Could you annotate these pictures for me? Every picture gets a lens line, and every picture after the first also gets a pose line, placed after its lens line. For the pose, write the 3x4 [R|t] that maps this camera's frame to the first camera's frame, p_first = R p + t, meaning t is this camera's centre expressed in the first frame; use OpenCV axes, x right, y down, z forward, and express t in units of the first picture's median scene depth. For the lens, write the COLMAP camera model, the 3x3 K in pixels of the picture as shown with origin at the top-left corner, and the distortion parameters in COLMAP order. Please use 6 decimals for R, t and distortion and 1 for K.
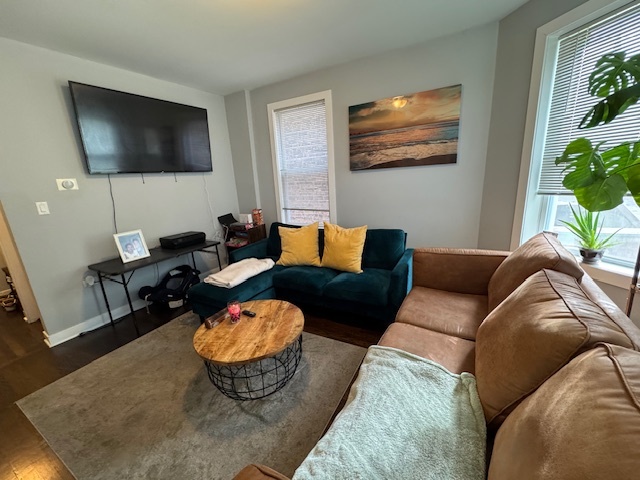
lens RADIAL K [[257.5, 0, 321.3], [0, 257.5, 239.1], [0, 0, 1]] dist [-0.002874, 0.000328]
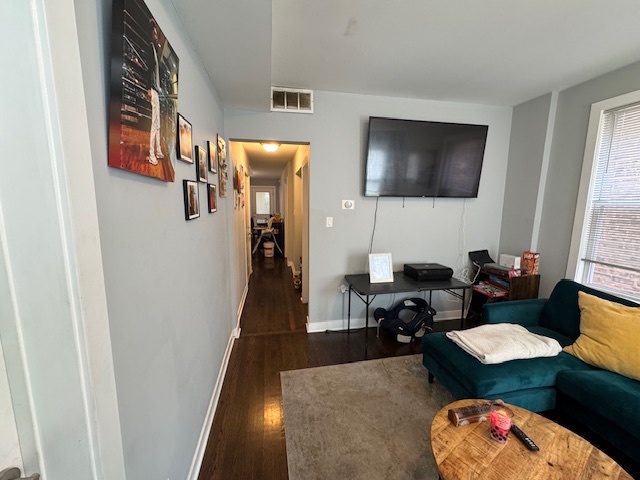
lens RADIAL K [[257.5, 0, 318.1], [0, 257.5, 239.2], [0, 0, 1]] dist [-0.002874, 0.000328]
pose [[0.646698, 0.168032, -0.744008, -0.150217], [-0.227205, 0.973589, 0.022393, -0.046234], [0.728121, 0.154561, 0.667796, 0.118514]]
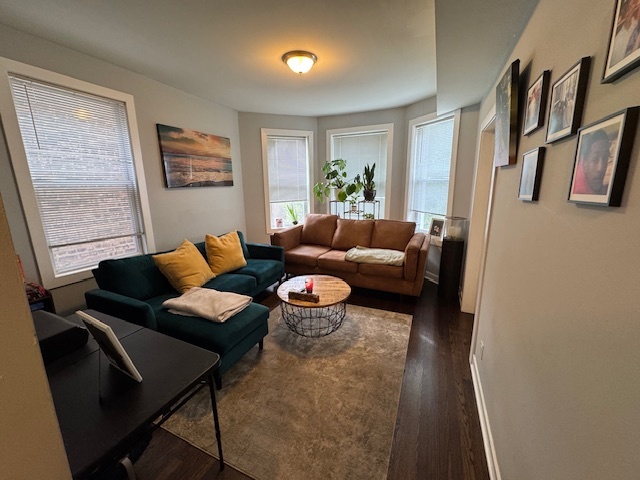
lens RADIAL K [[257.5, 0, 318.9], [0, 257.5, 240.7], [0, 0, 1]] dist [-0.002874, 0.000328]
pose [[-0.087598, -0.154618, 0.984083, -1.087610], [0.251994, 0.952310, 0.172057, -0.111672], [-0.963756, 0.263055, -0.044457, 0.625056]]
